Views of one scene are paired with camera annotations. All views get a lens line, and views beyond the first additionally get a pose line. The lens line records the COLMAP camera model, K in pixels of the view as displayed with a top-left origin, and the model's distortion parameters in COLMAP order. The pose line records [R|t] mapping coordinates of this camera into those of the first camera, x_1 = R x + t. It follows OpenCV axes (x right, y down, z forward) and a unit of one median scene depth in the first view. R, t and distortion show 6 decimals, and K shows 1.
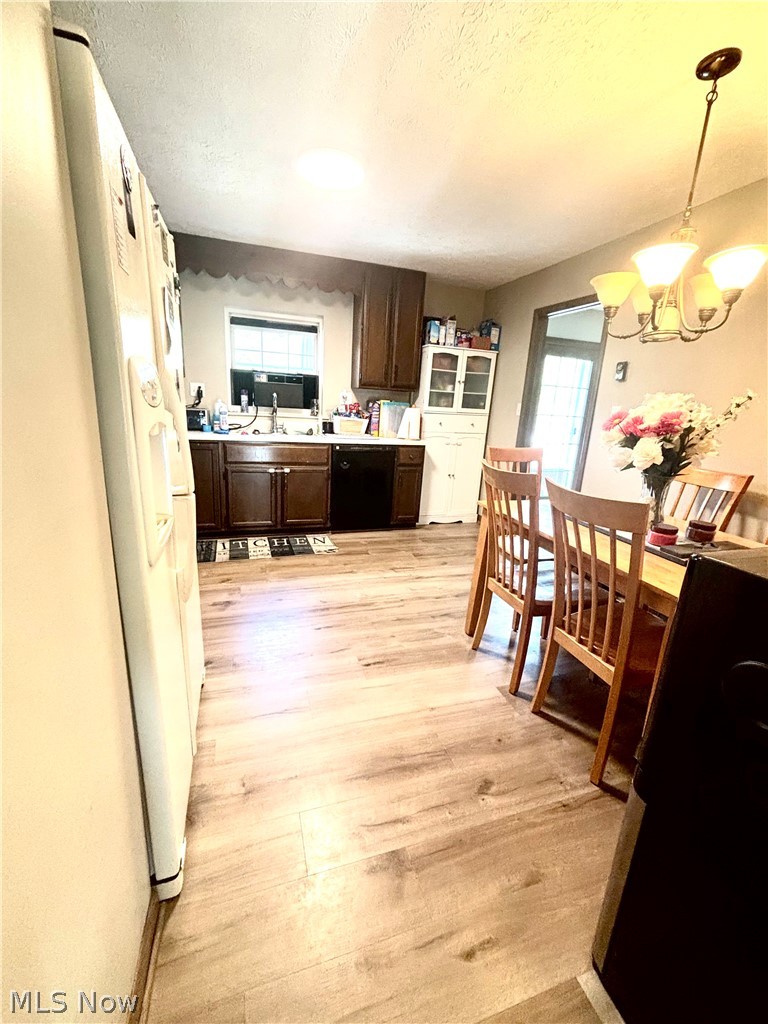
lens RADIAL K [[417.7, 0, 384.4], [0, 417.7, 512.4], [0, 0, 1]] dist [-0.002235, 0.000329]
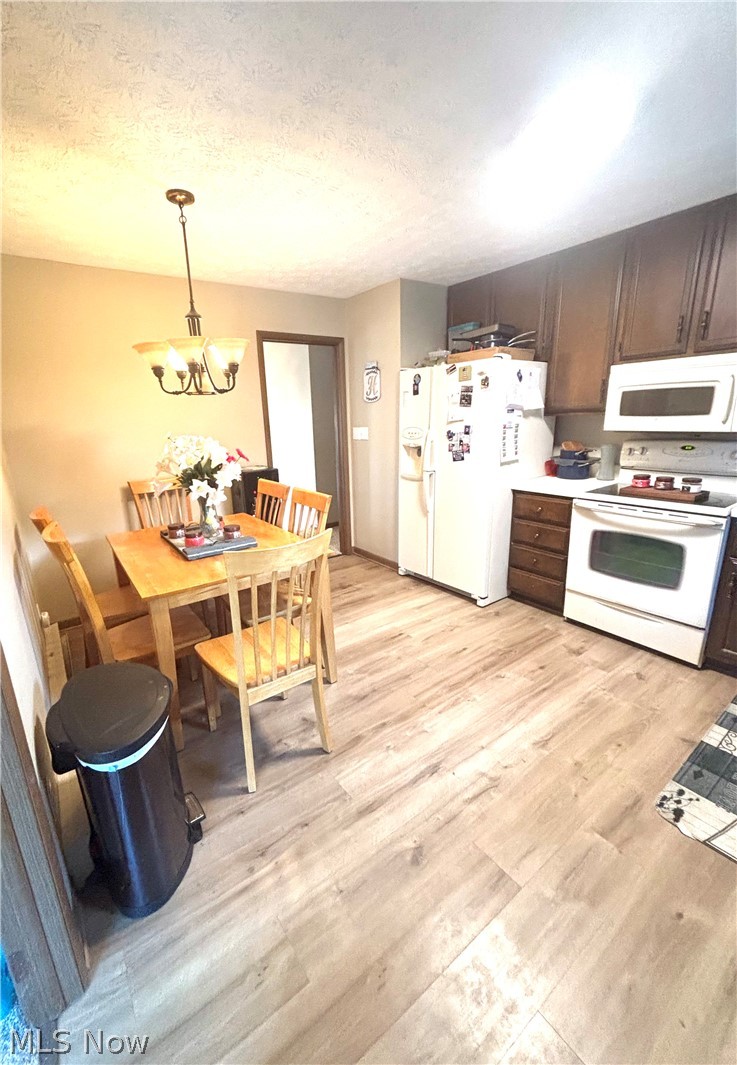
lens RADIAL K [[438.7, 0, 364.5], [0, 438.7, 535.4], [0, 0, 1]] dist [0.000367, 0.000031]
pose [[-0.942187, 0.059359, -0.329787, 0.364399], [-0.110820, 0.873605, 0.473849, -0.401492], [0.316231, 0.483001, -0.816522, 1.379689]]
